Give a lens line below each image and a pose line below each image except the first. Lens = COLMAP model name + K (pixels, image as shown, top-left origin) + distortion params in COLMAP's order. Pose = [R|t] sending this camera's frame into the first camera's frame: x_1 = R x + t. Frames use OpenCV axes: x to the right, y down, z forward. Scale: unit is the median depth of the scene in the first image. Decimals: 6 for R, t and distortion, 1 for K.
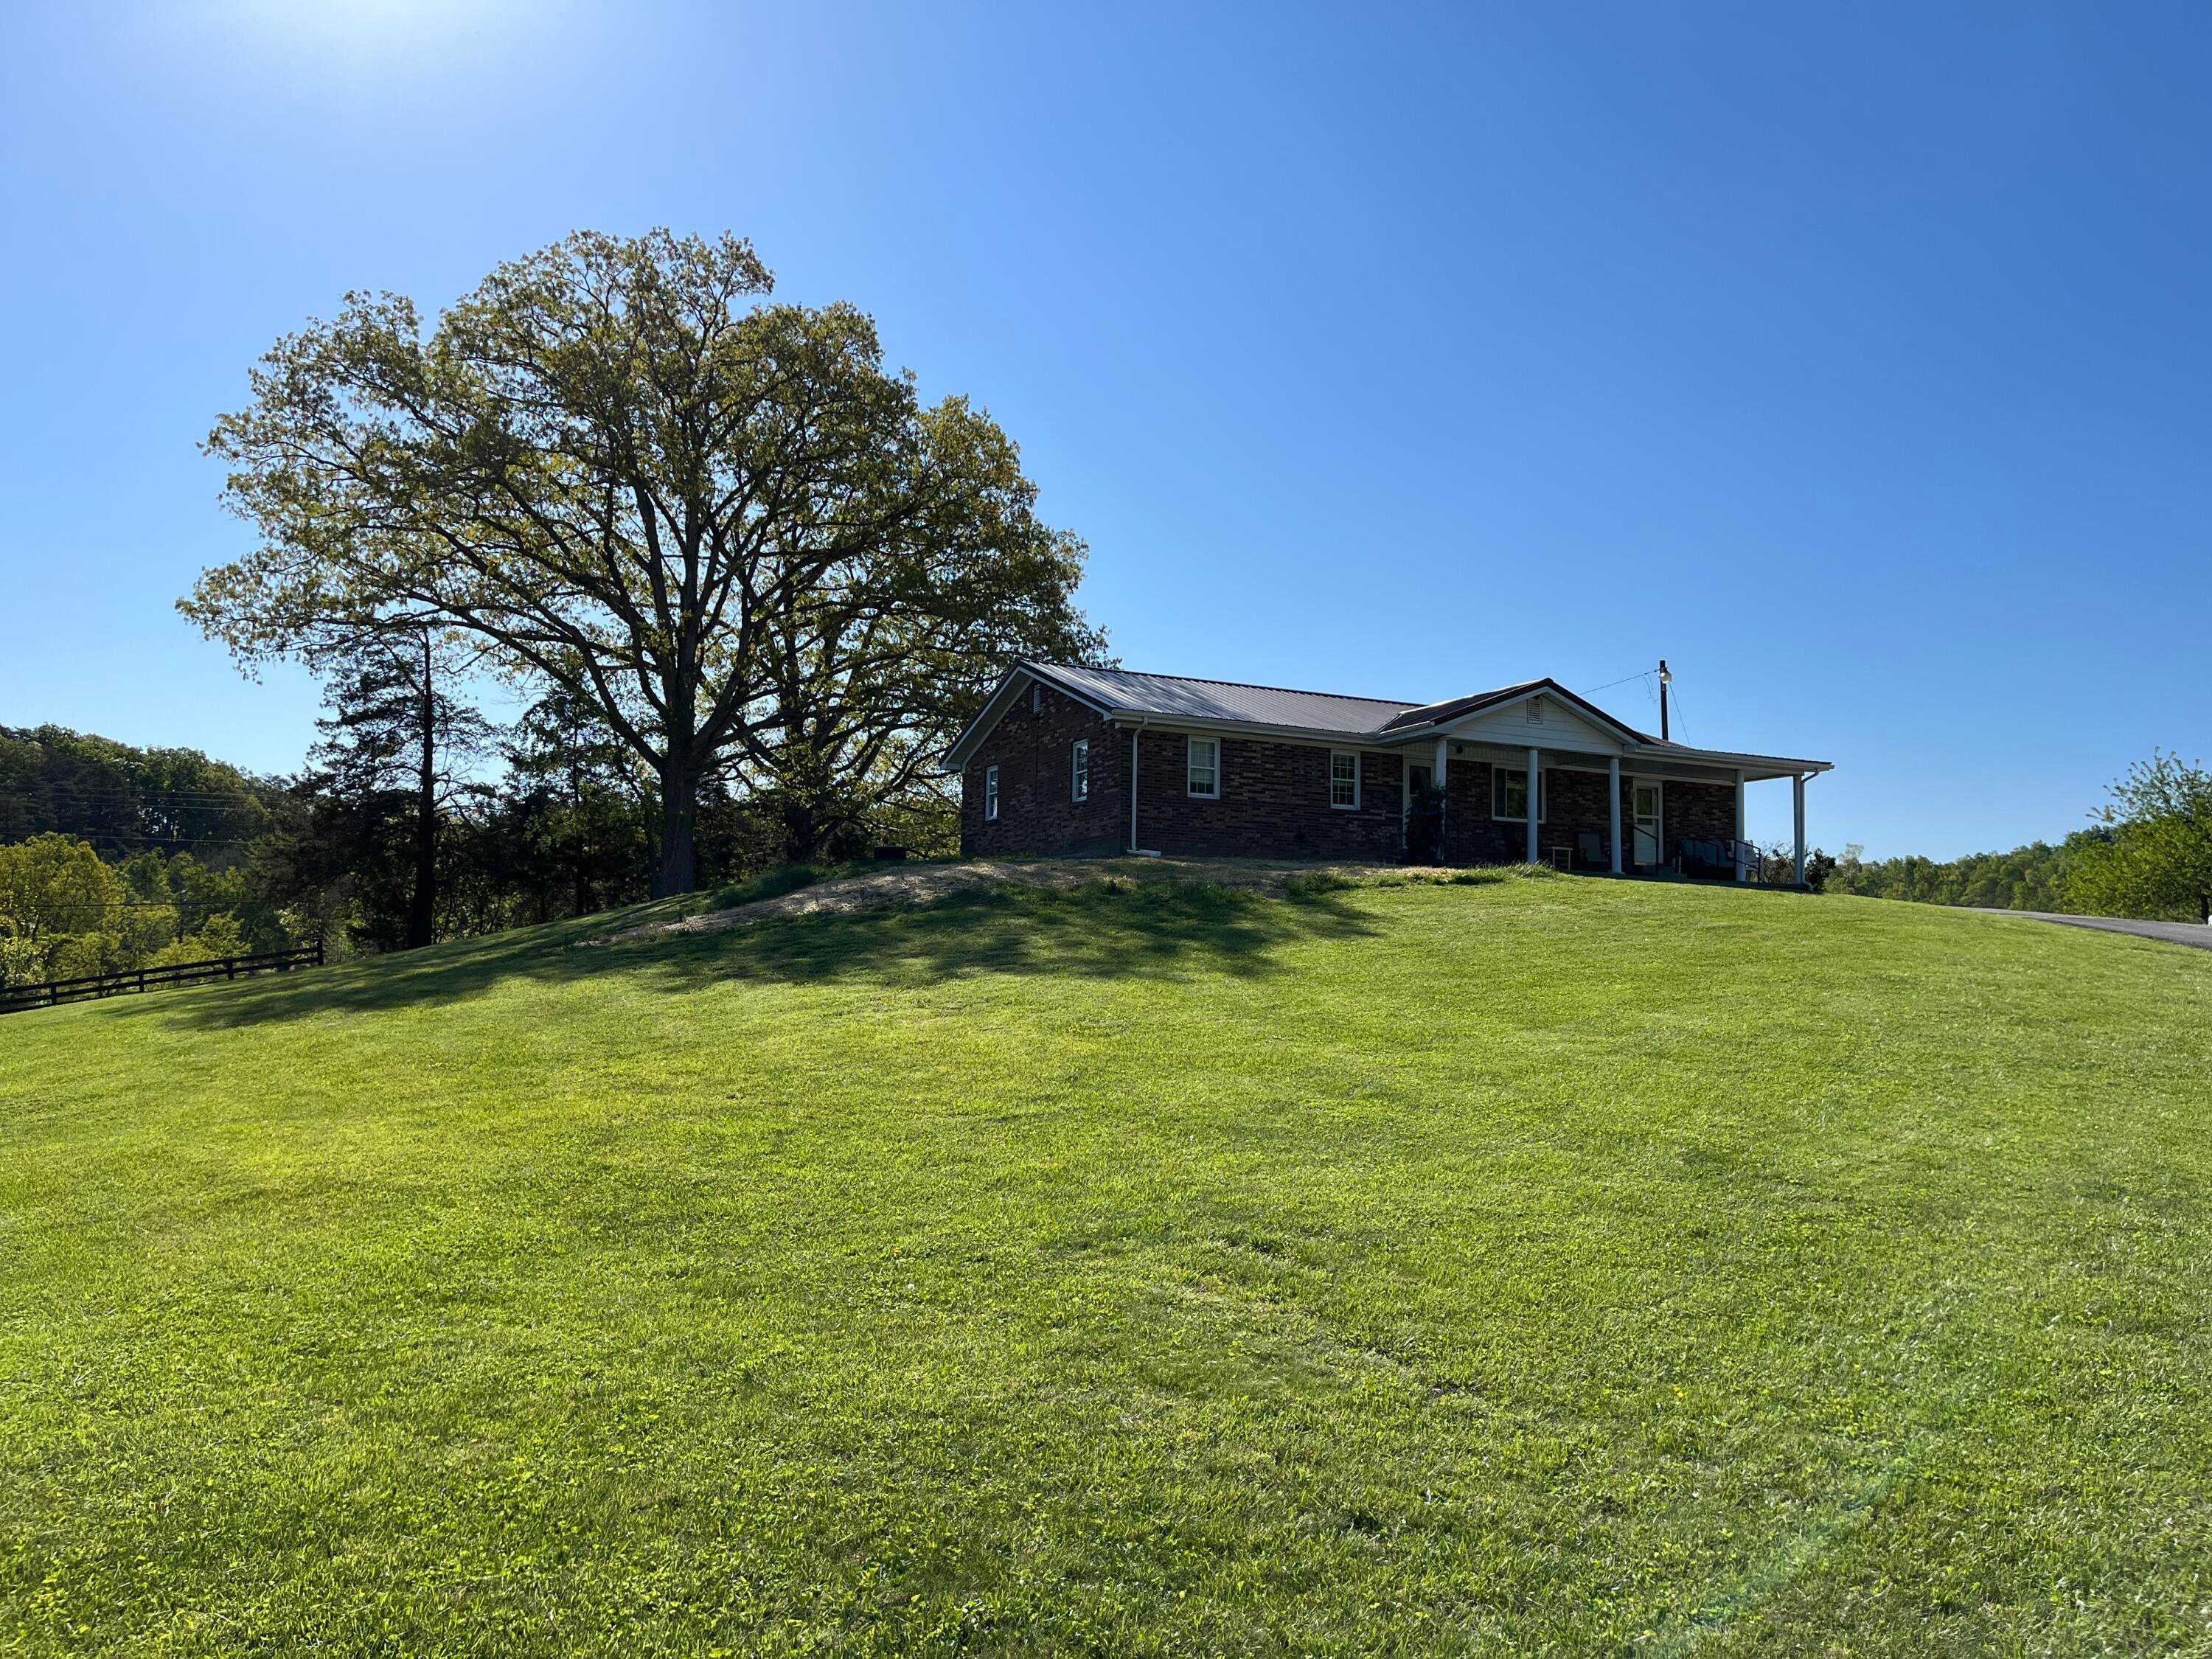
lens RADIAL K [[1683.6, 0, 1106.0], [0, 1683.6, 829.5], [0, 0, 1]] dist [0.068246, -0.002649]
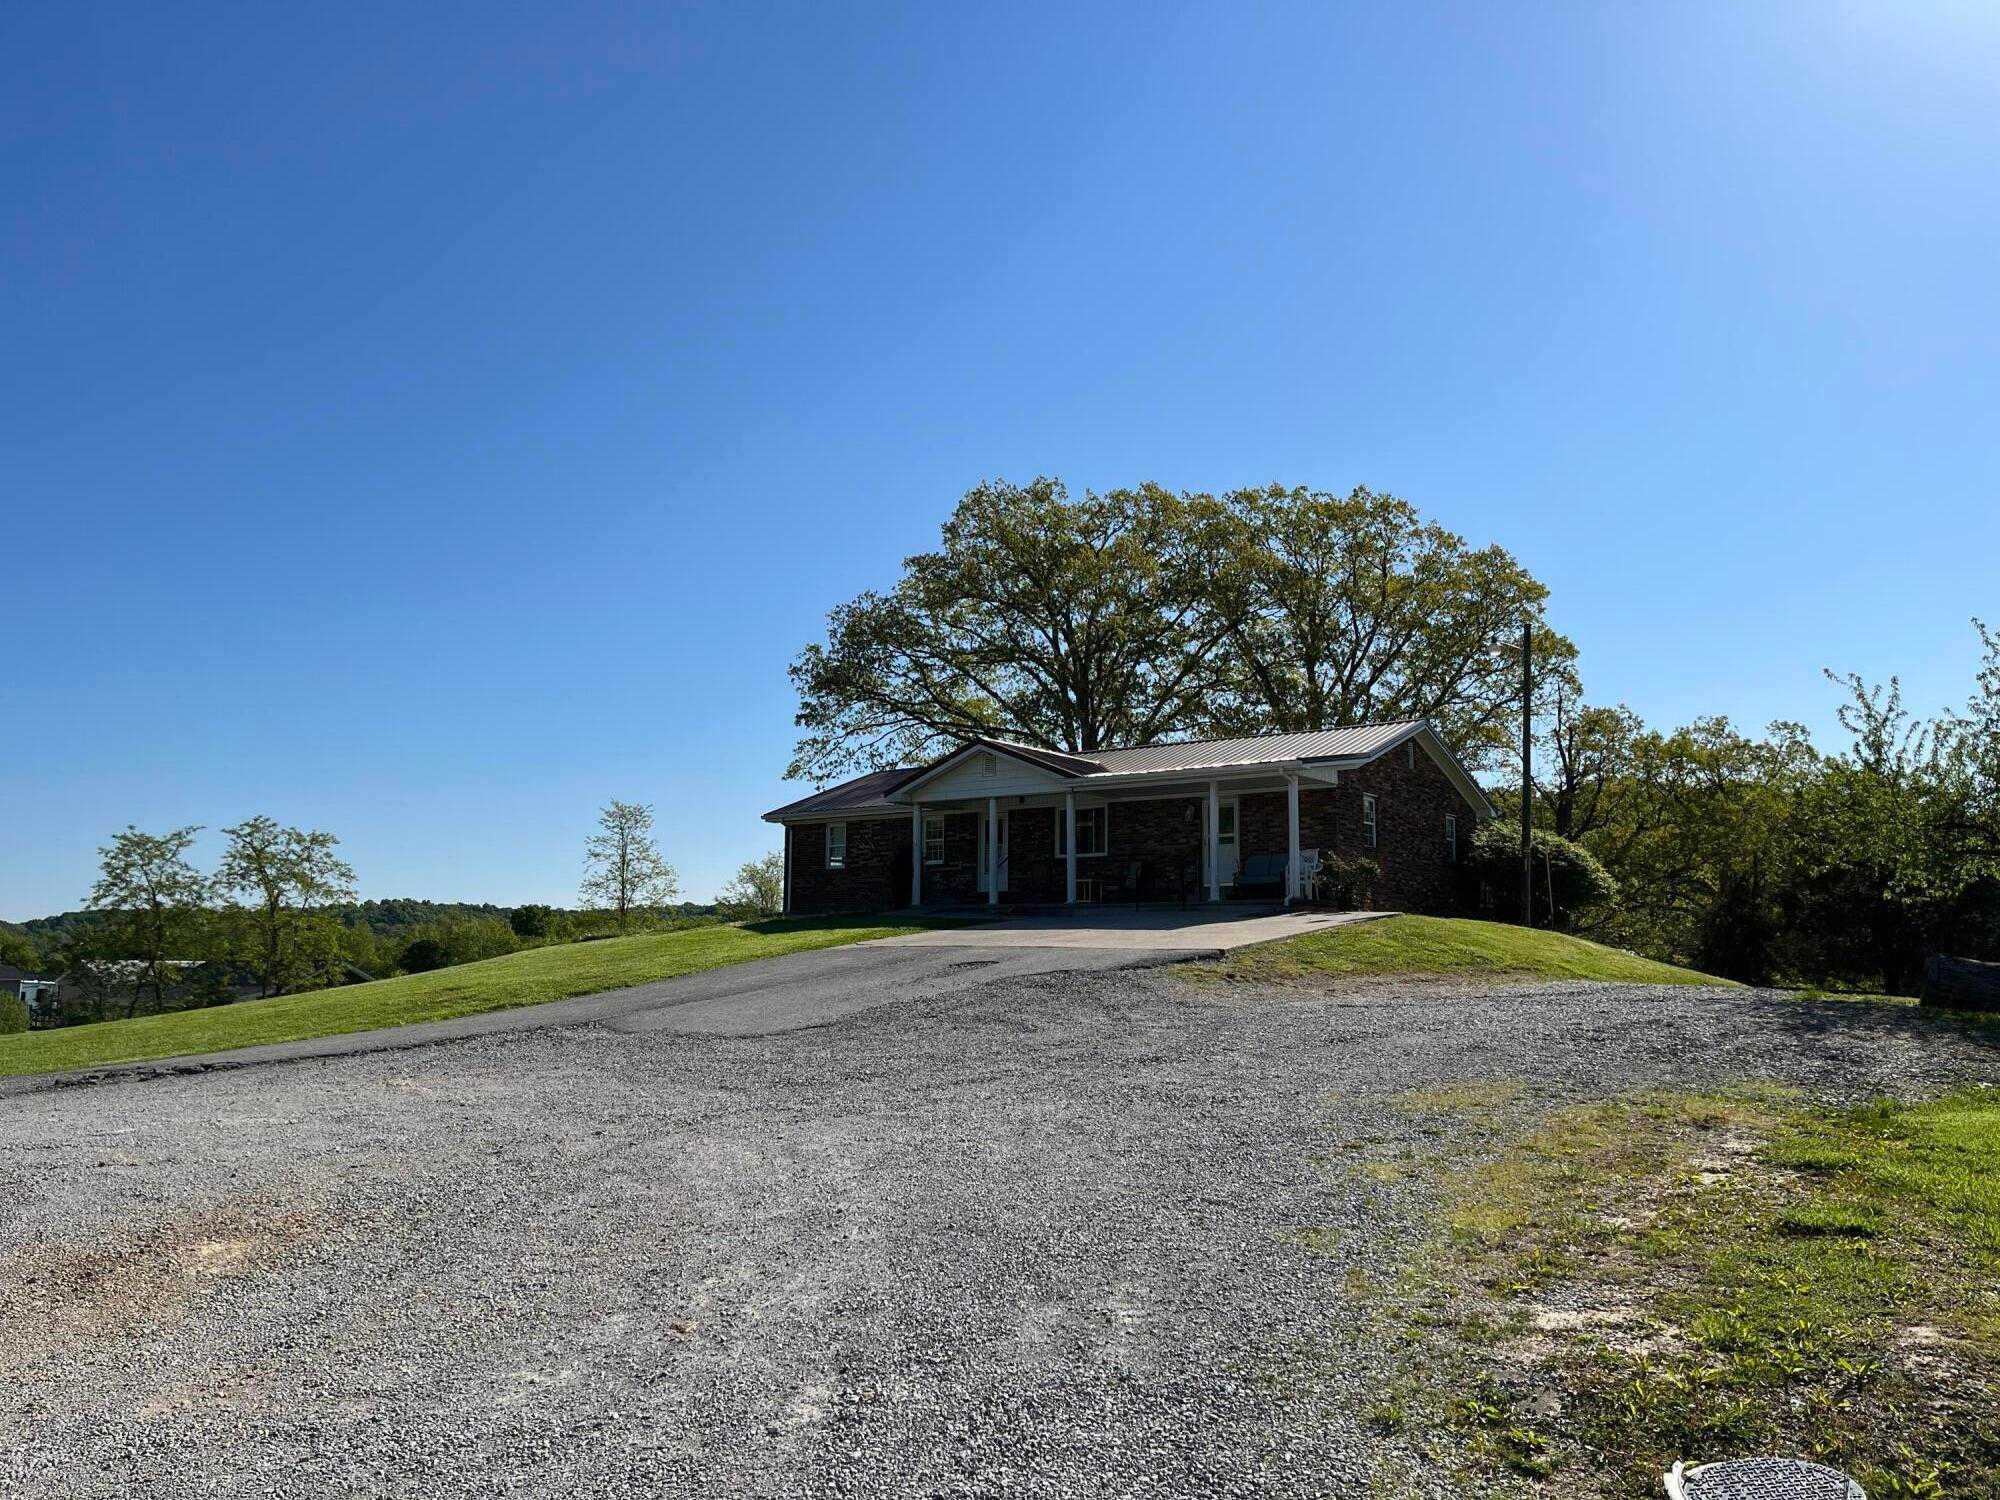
lens RADIAL K [[1522.3, 0, 1000.0], [0, 1522.3, 750.0], [0, 0, 1]] dist [0.068246, -0.002649]
pose [[0.421860, -0.134709, -0.896598, 1.170707], [0.092229, 0.990147, -0.105369, 0.026961], [0.901958, -0.038241, 0.430128, 0.571976]]
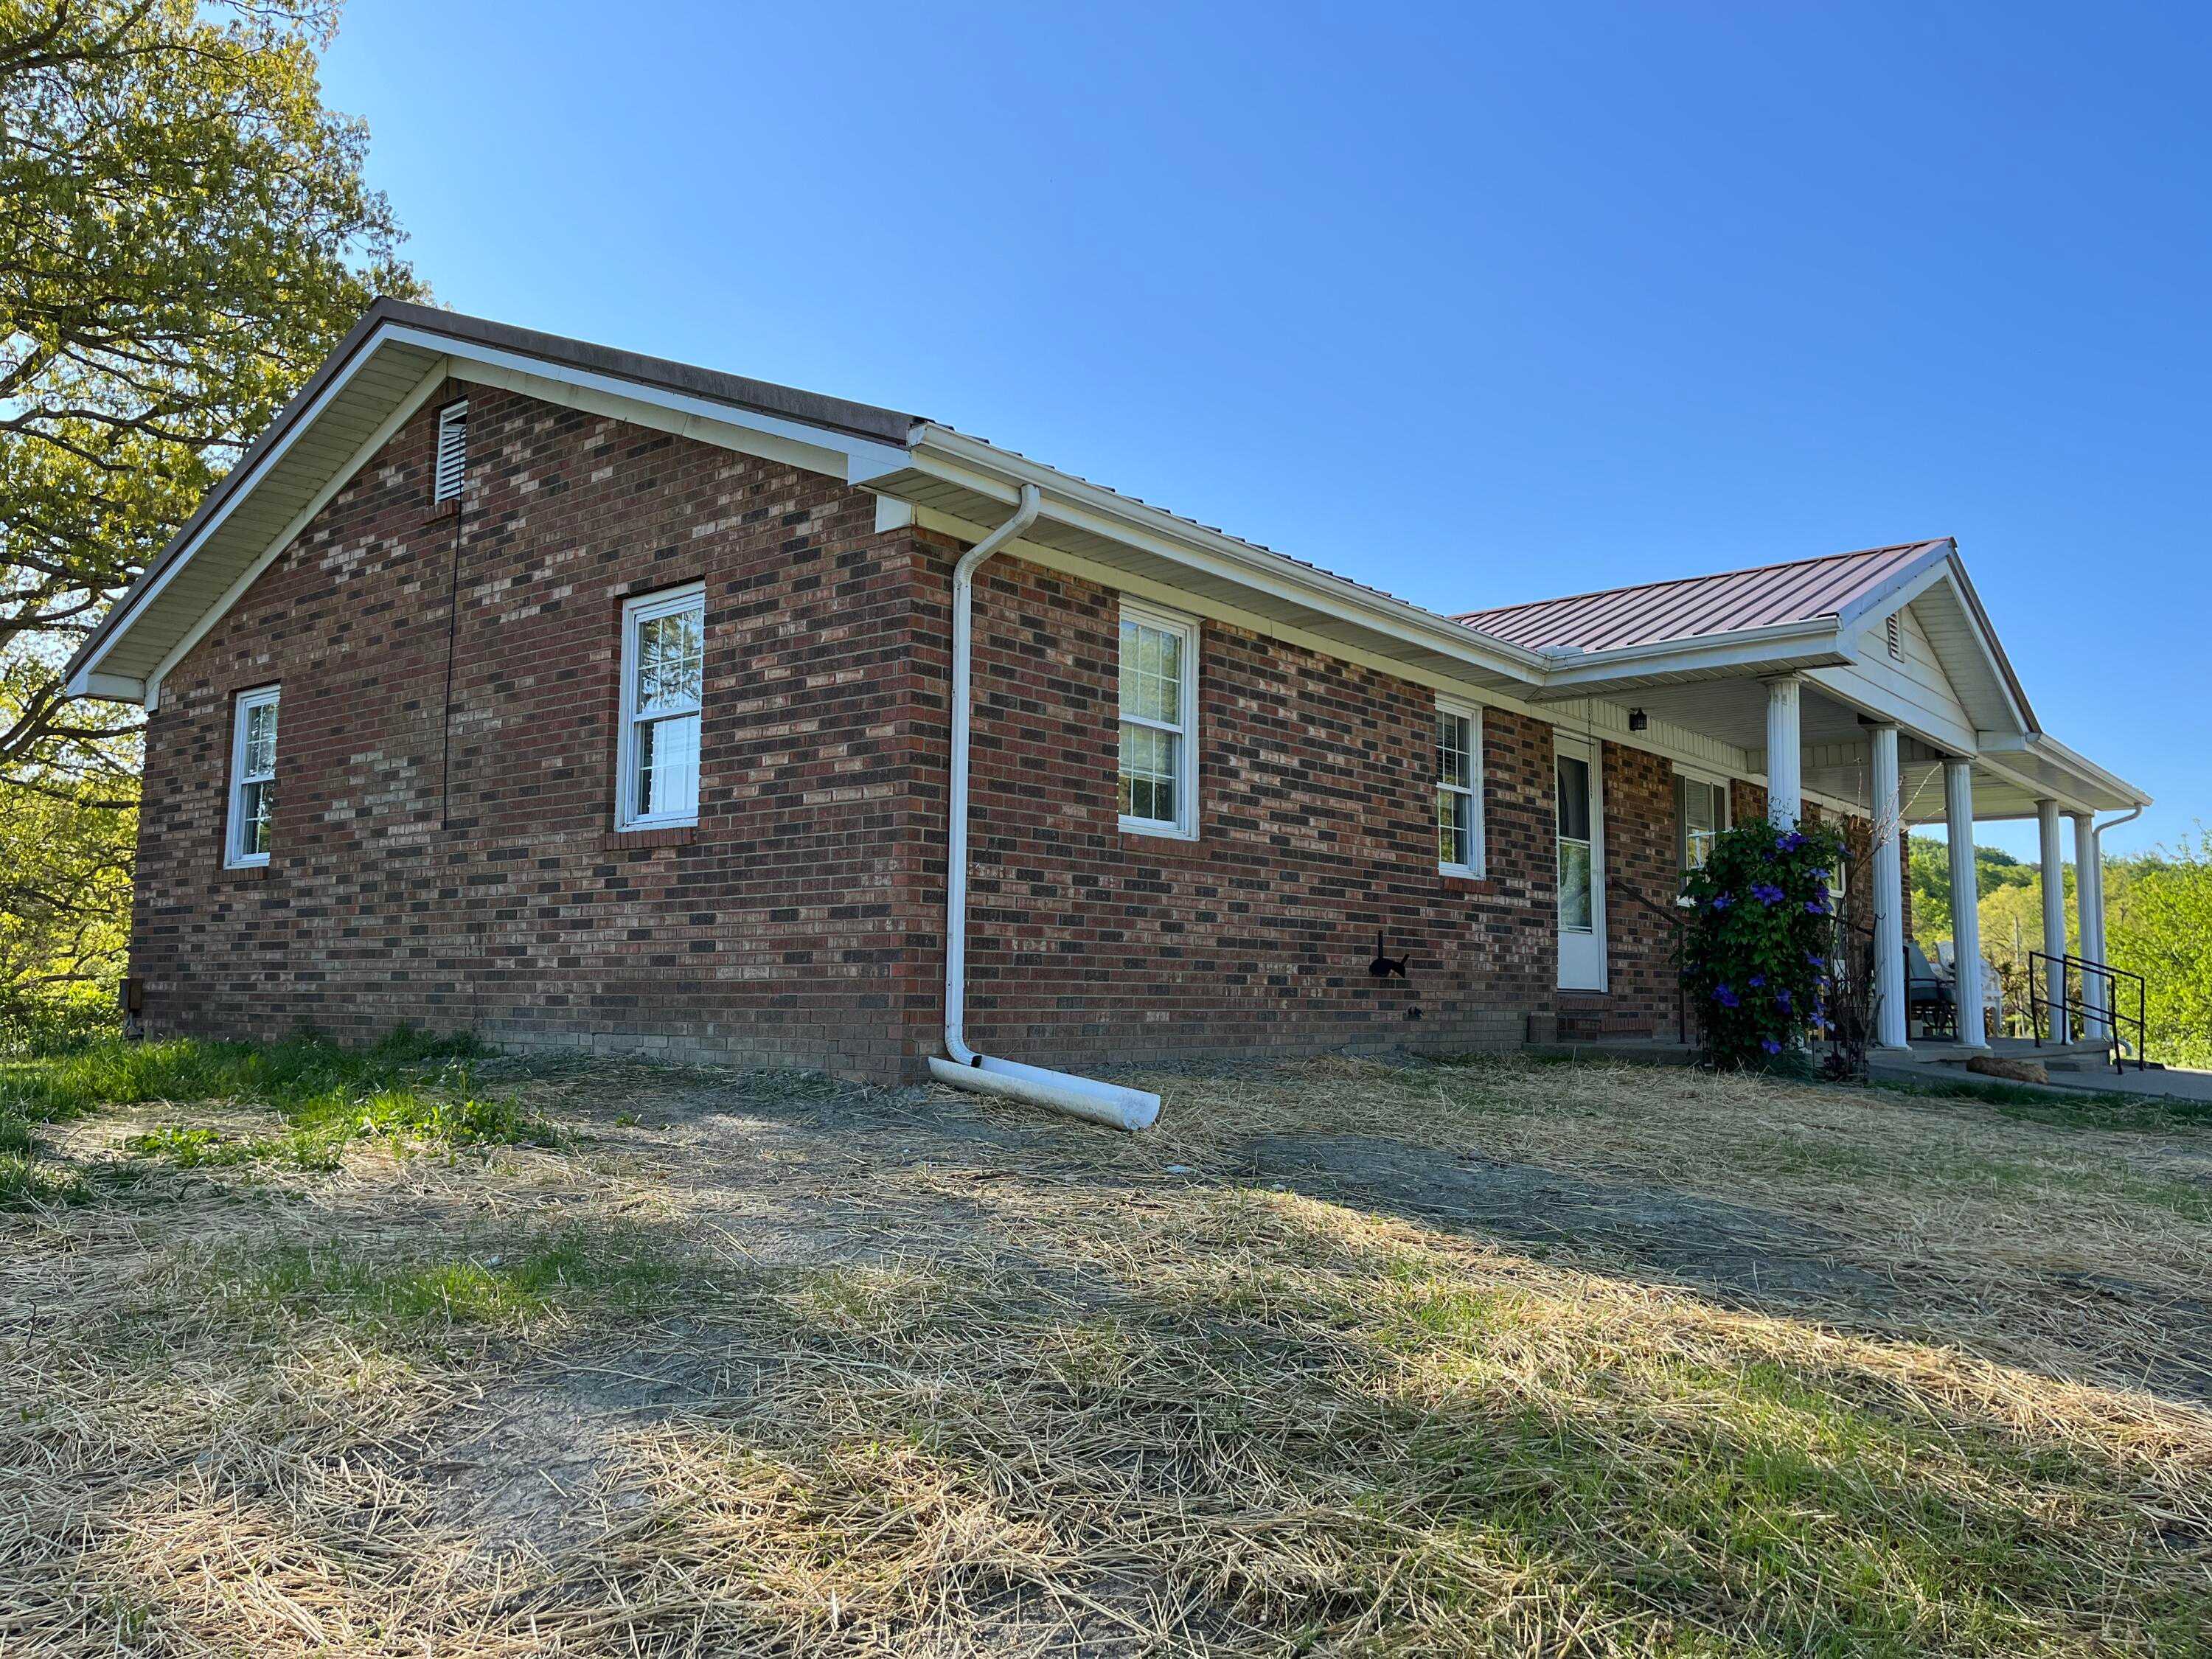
lens RADIAL K [[1683.6, 0, 1106.0], [0, 1683.6, 829.5], [0, 0, 1]] dist [0.068246, -0.002649]
pose [[0.917958, 0.032983, 0.395304, -0.053442], [-0.032883, 0.999434, -0.007031, -0.016828], [-0.395312, -0.006545, 0.918523, 0.724690]]
